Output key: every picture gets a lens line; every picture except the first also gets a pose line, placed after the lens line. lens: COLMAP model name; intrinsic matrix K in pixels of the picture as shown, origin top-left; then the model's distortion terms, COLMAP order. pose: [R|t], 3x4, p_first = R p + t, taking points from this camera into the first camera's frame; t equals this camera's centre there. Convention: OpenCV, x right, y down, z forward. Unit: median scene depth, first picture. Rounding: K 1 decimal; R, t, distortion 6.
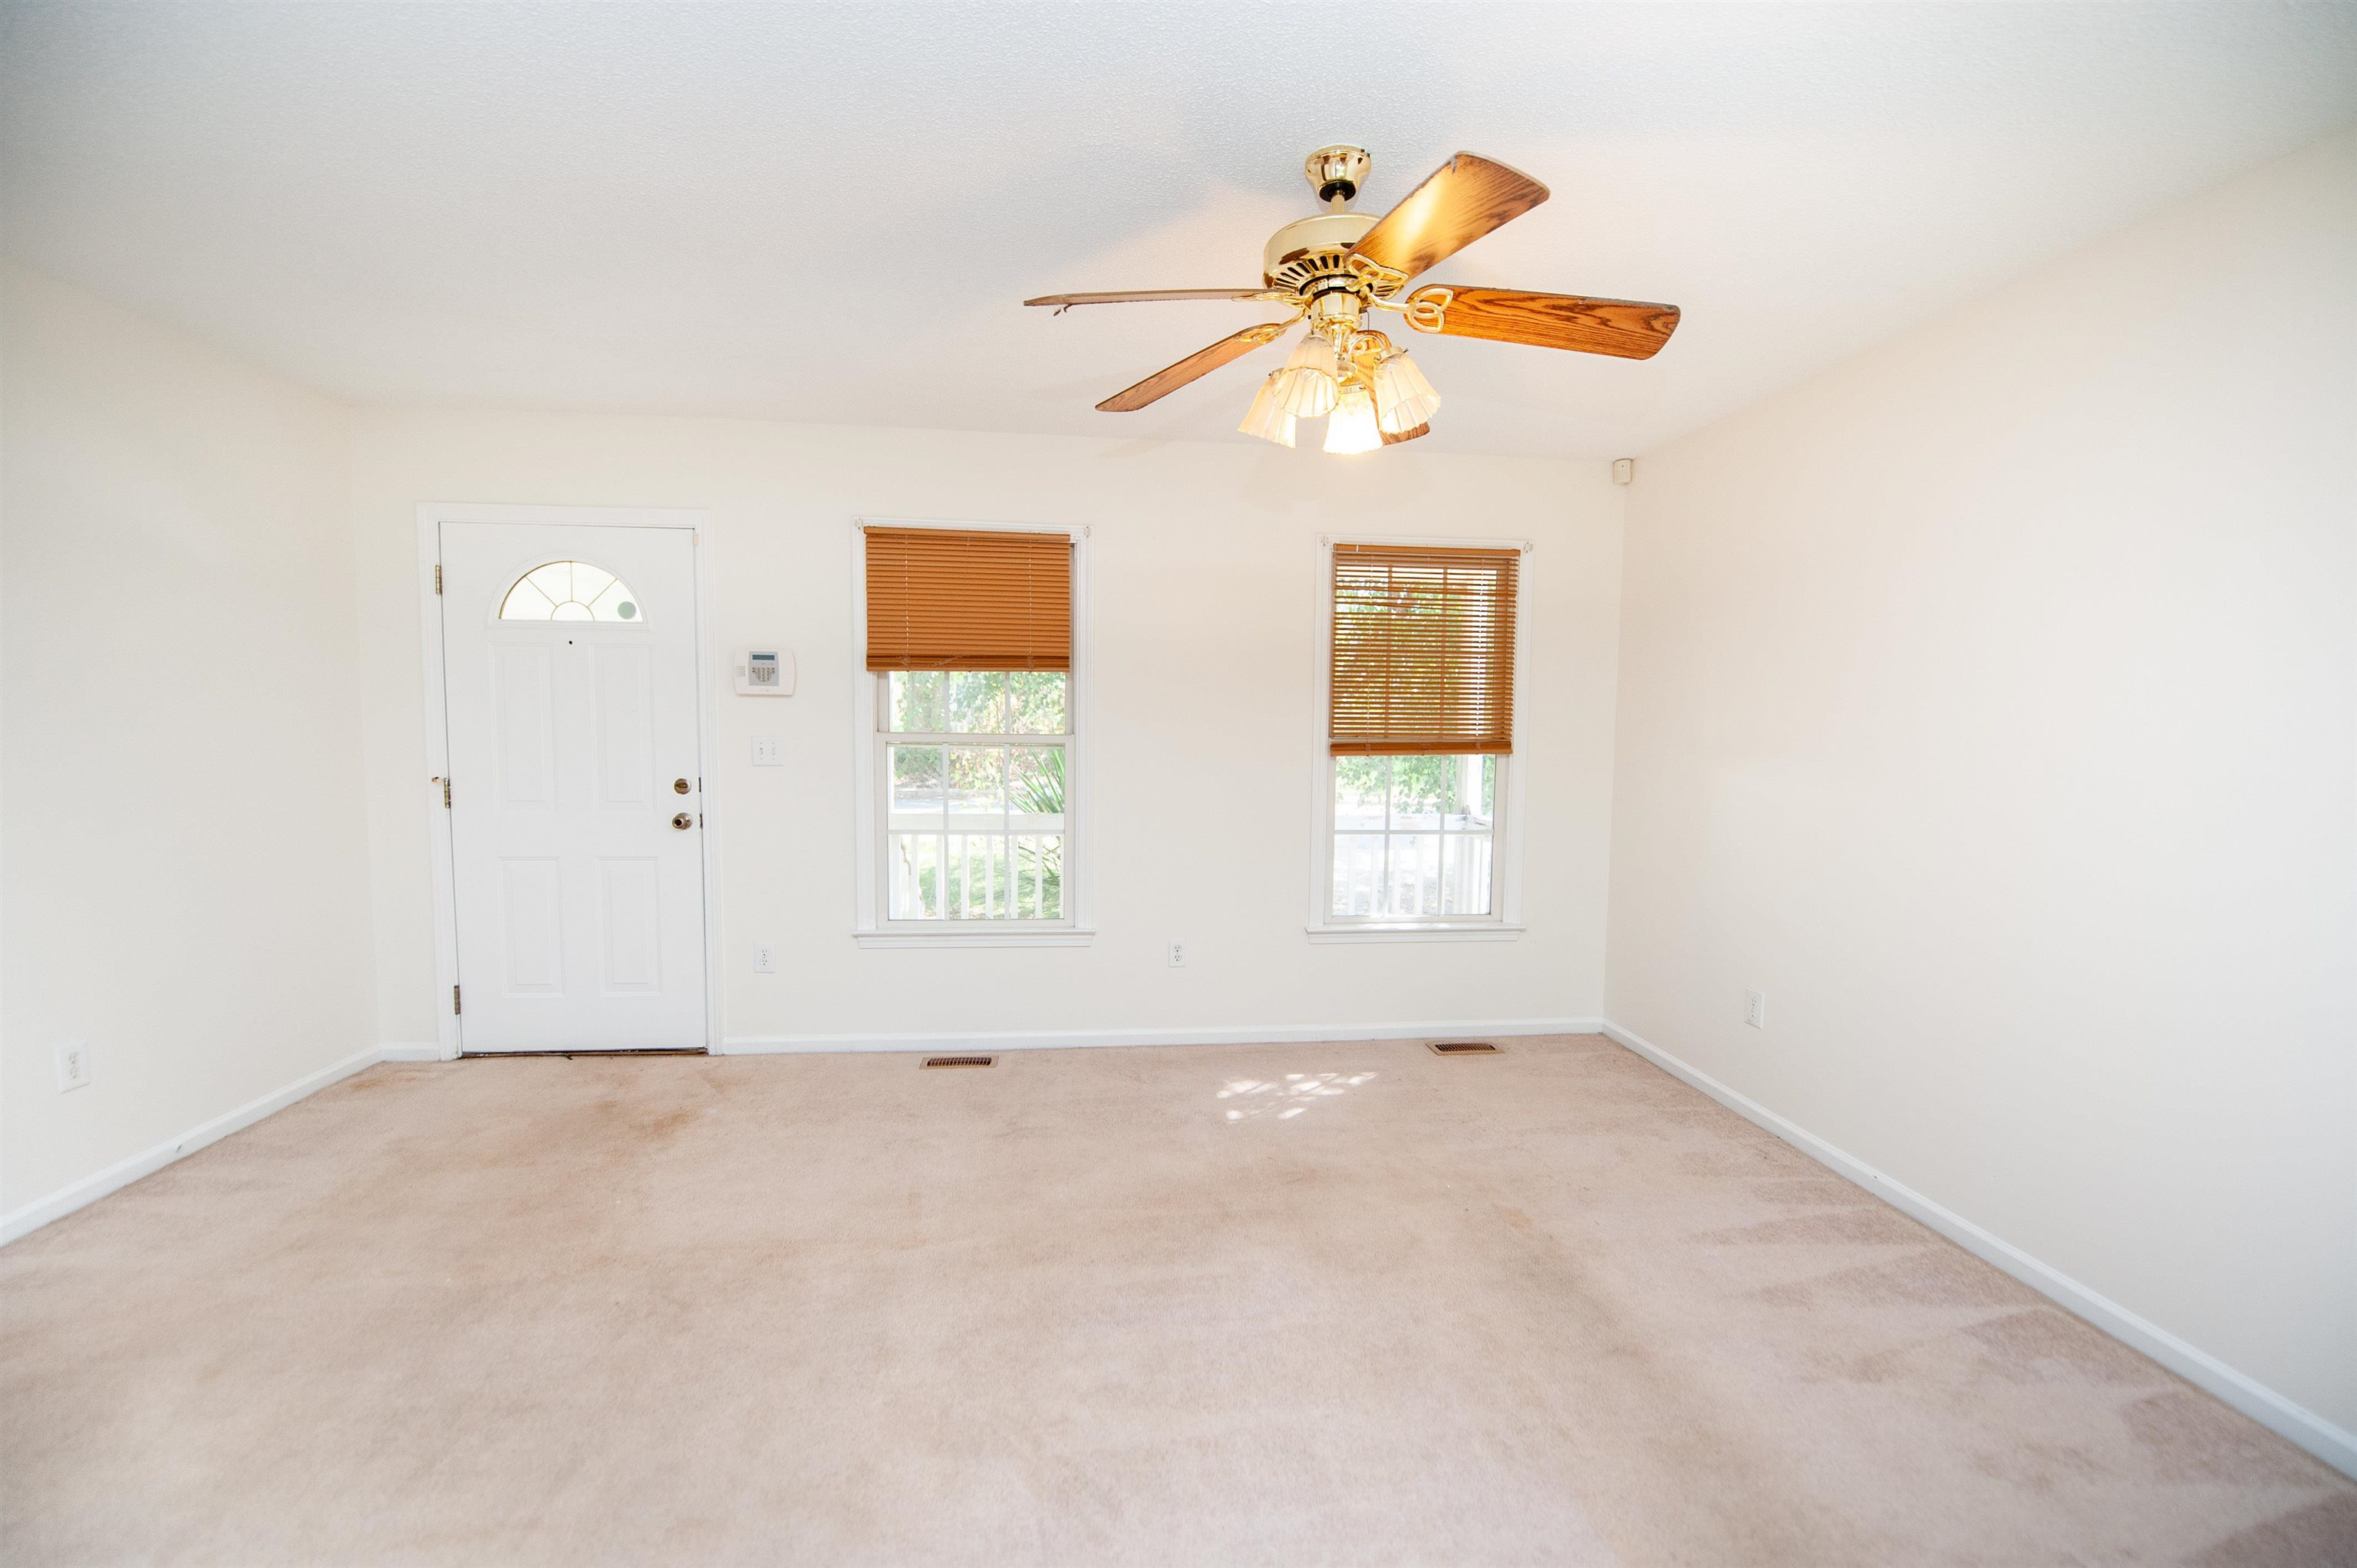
lens RADIAL K [[949.1, 0, 1194.1], [0, 949.1, 787.6], [0, 0, 1]] dist [-0.023994, -0.000473]
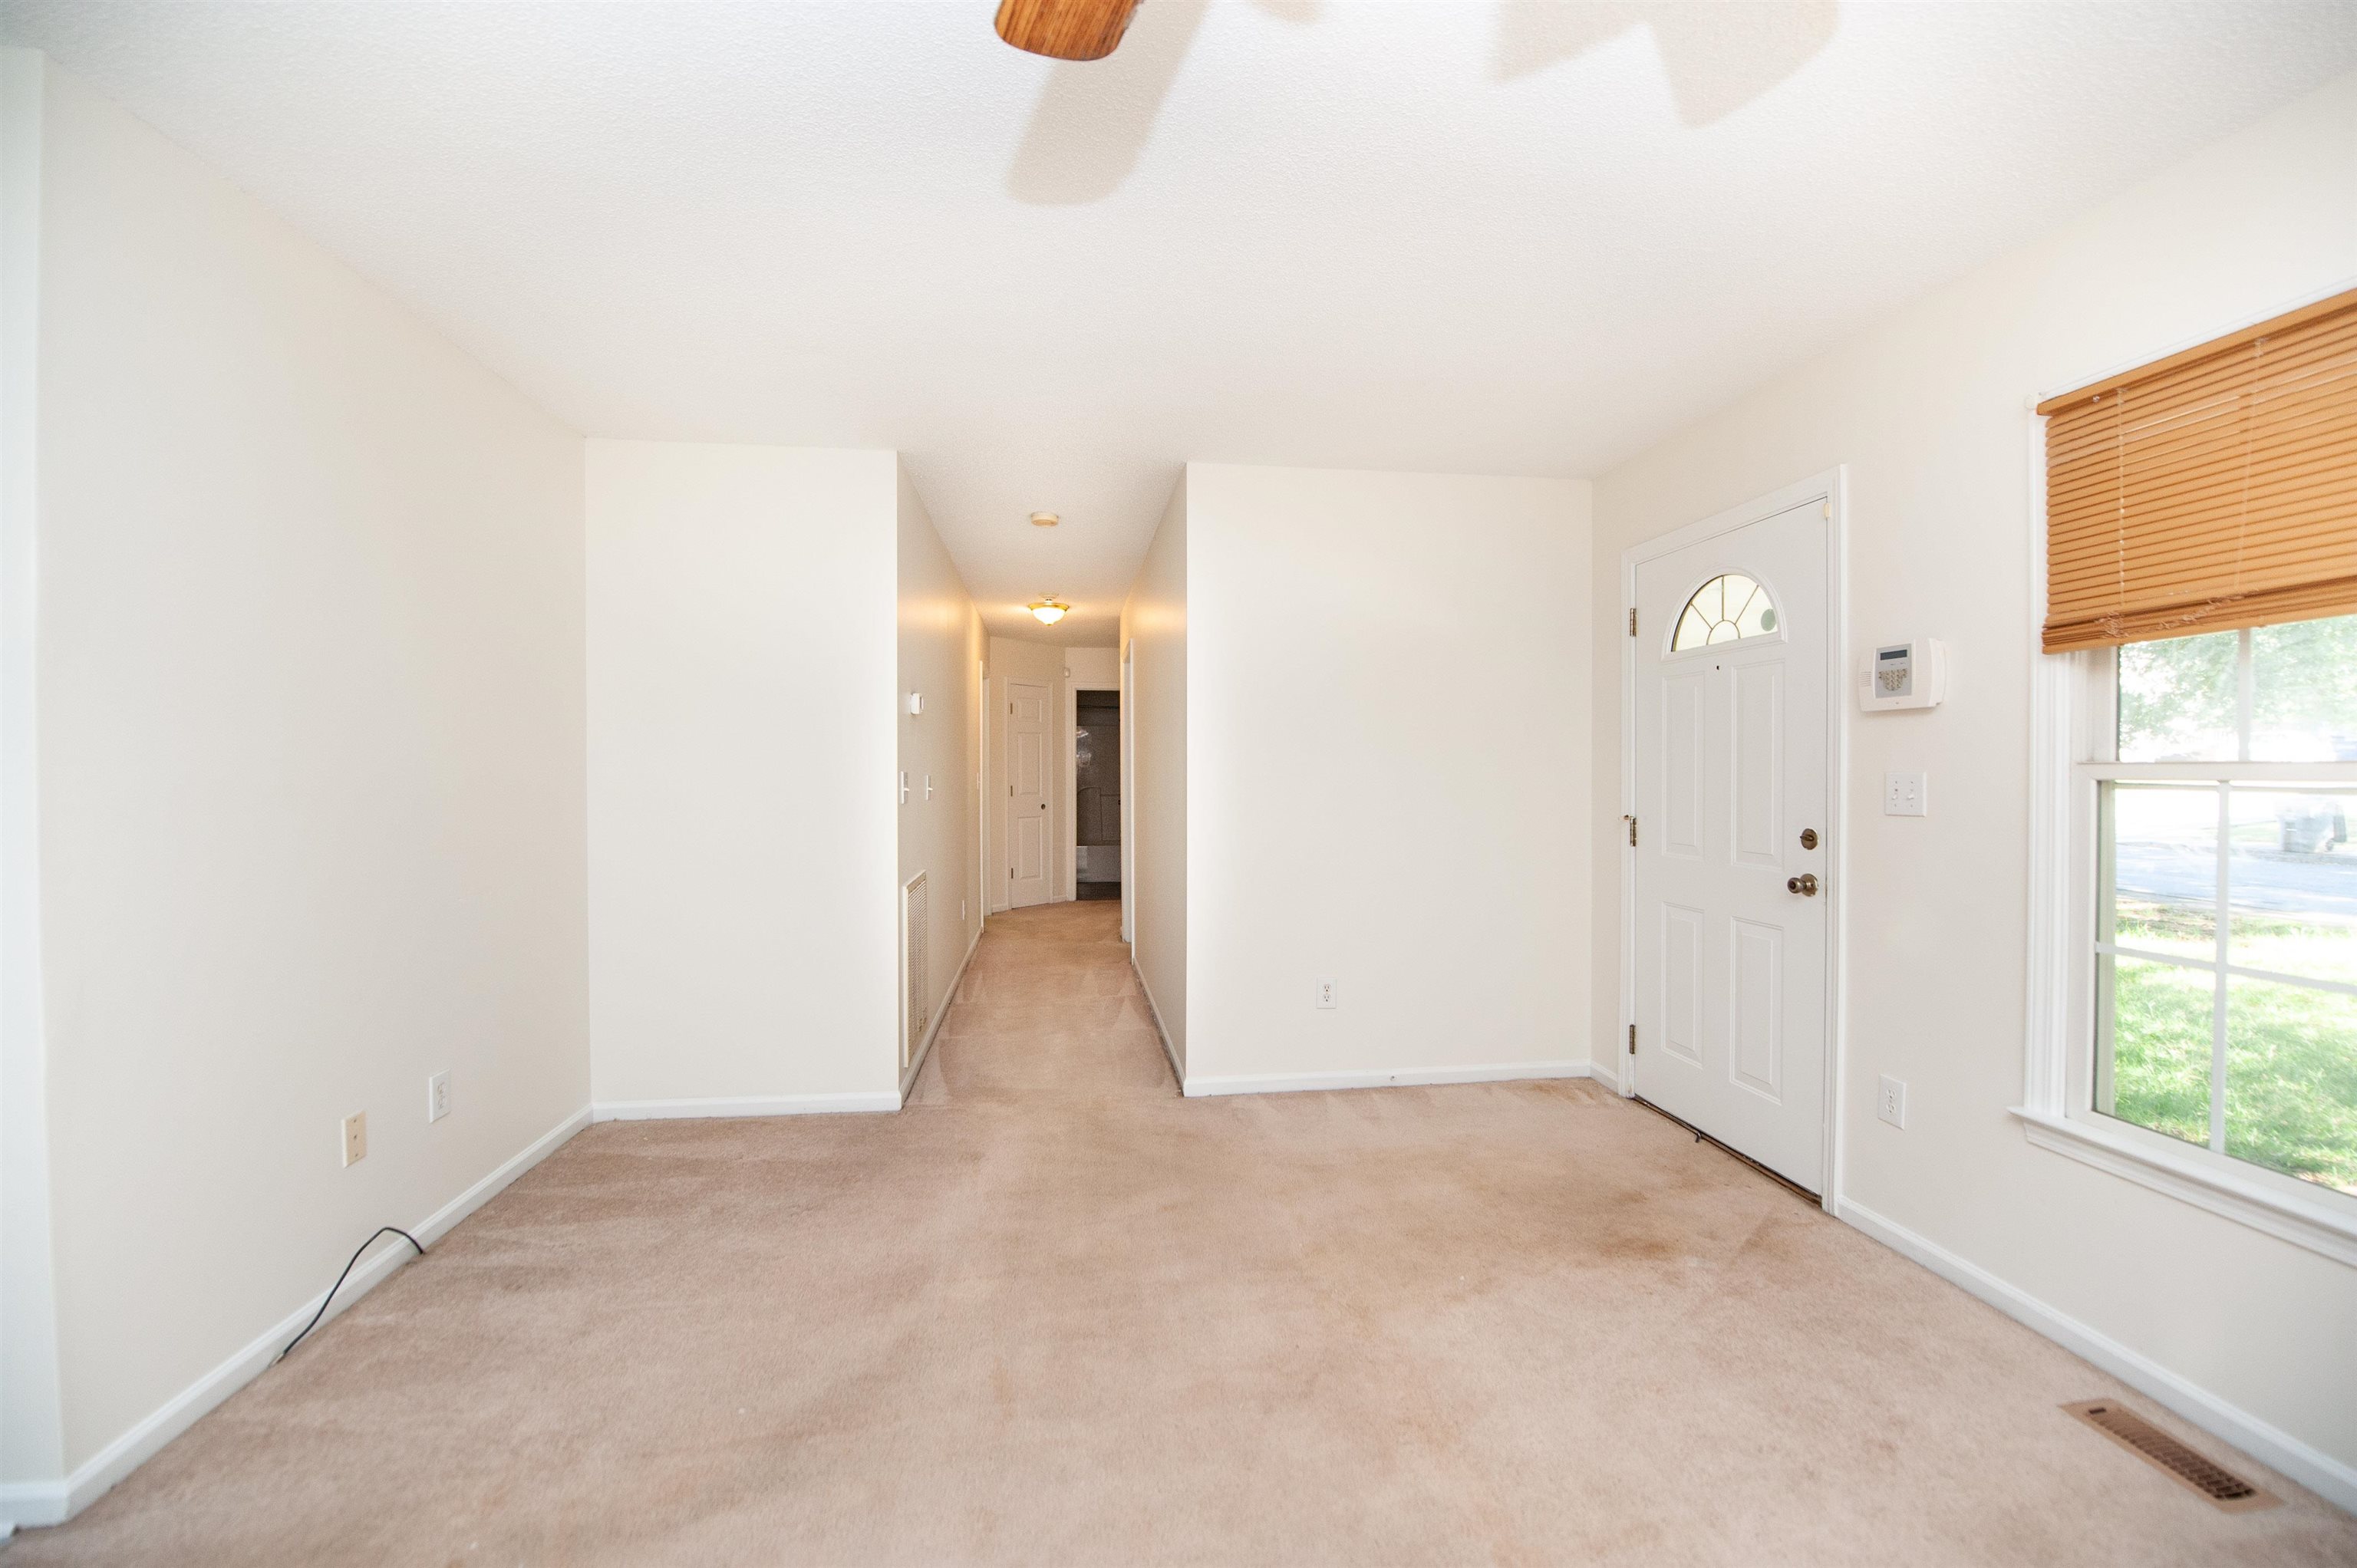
lens RADIAL K [[949.1, 0, 1194.1], [0, 949.1, 787.6], [0, 0, 1]] dist [-0.023994, -0.000473]
pose [[0.004278, 0.001617, -0.999990, 0.214151], [-0.061420, 0.998111, 0.001351, -0.013386], [0.998103, 0.061414, 0.004369, 0.509099]]
